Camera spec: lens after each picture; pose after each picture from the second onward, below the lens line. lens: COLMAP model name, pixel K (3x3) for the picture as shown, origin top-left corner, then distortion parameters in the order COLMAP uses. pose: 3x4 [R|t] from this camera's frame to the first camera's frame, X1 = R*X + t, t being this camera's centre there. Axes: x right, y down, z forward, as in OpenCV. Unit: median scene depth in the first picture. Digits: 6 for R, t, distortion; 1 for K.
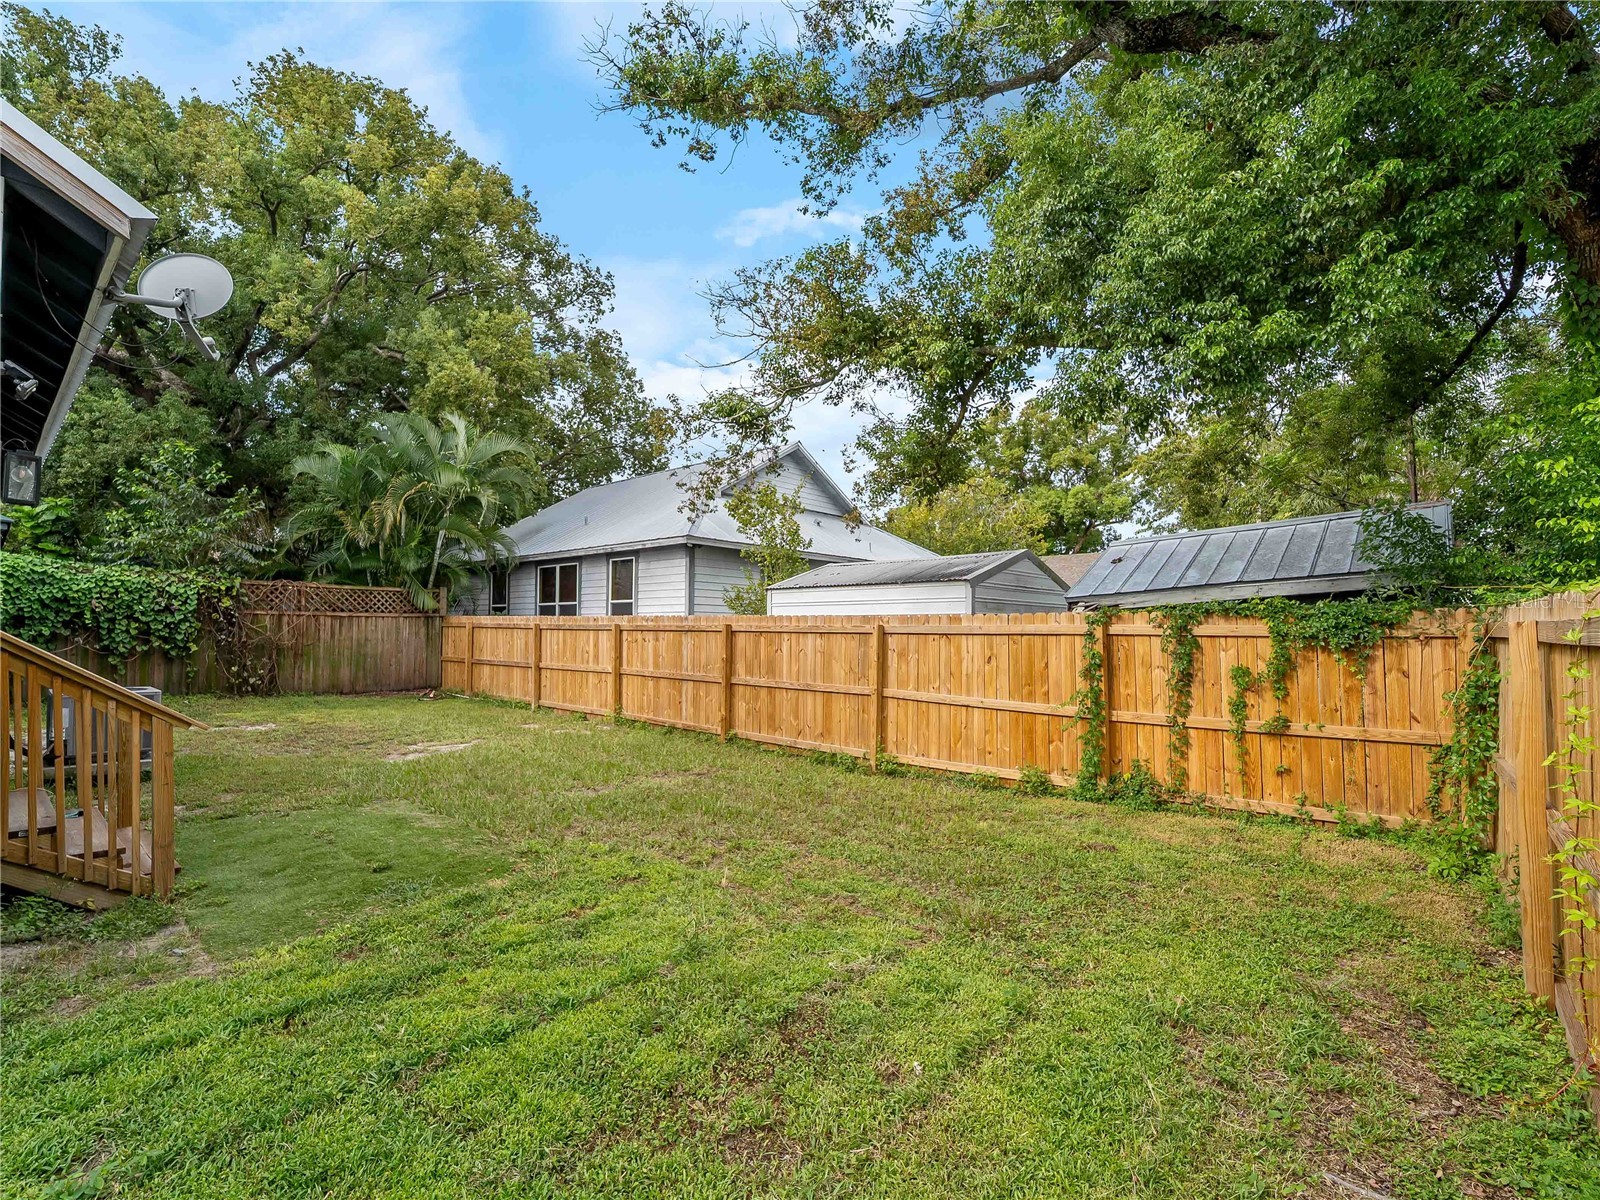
lens RADIAL K [[742.7, 0, 804.7], [0, 742.7, 636.6], [0, 0, 1]] dist [0.000464, -0.000580]
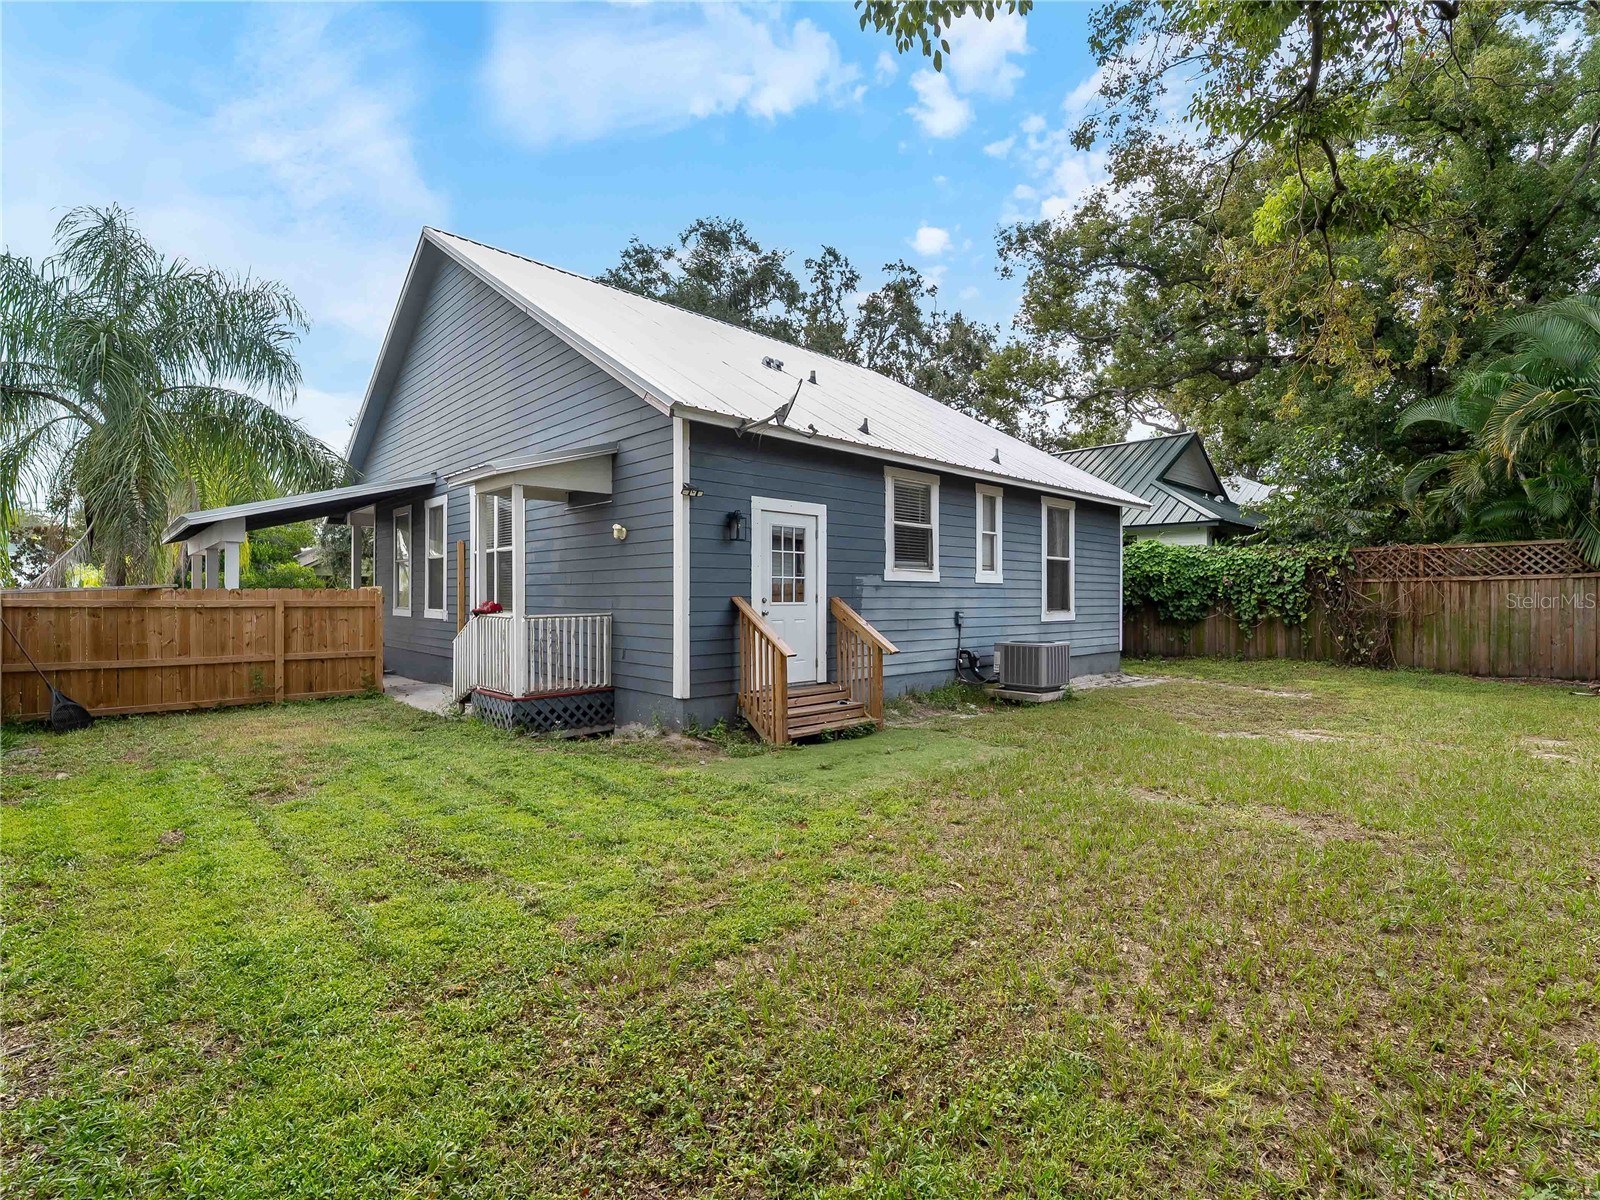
lens RADIAL K [[740.3, 0, 810.2], [0, 740.3, 608.3], [0, 0, 1]] dist [-0.002716, -0.000453]
pose [[-0.069950, -0.001434, -0.997549, 0.290563], [0.000271, 0.999999, -0.001457, 0.004634], [0.997550, -0.000372, -0.069949, 0.376509]]
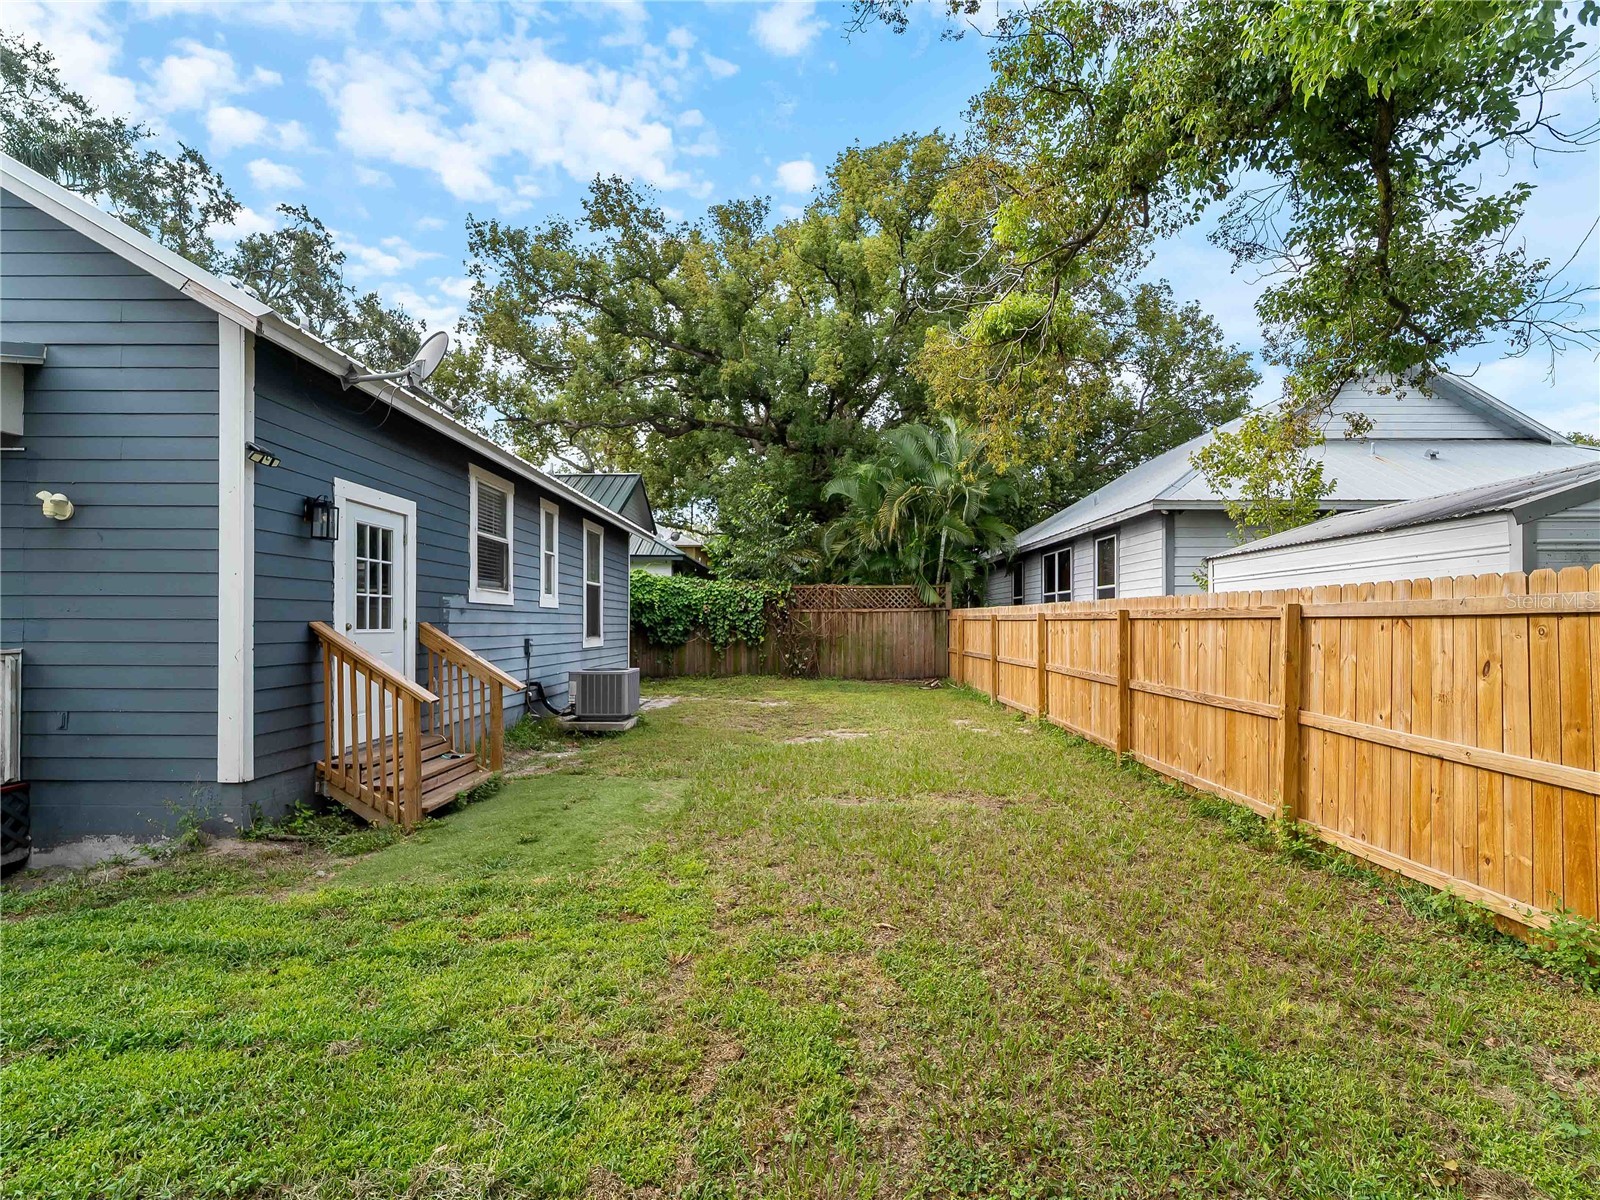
lens RADIAL K [[723.5, 0, 804.6], [0, 723.5, 632.6], [0, 0, 1]] dist [-0.001386, -0.001151]
pose [[0.670379, -0.004374, -0.742006, 0.175362], [0.007943, 0.999968, 0.001281, 0.002217], [0.741976, -0.006753, 0.670392, 0.207184]]
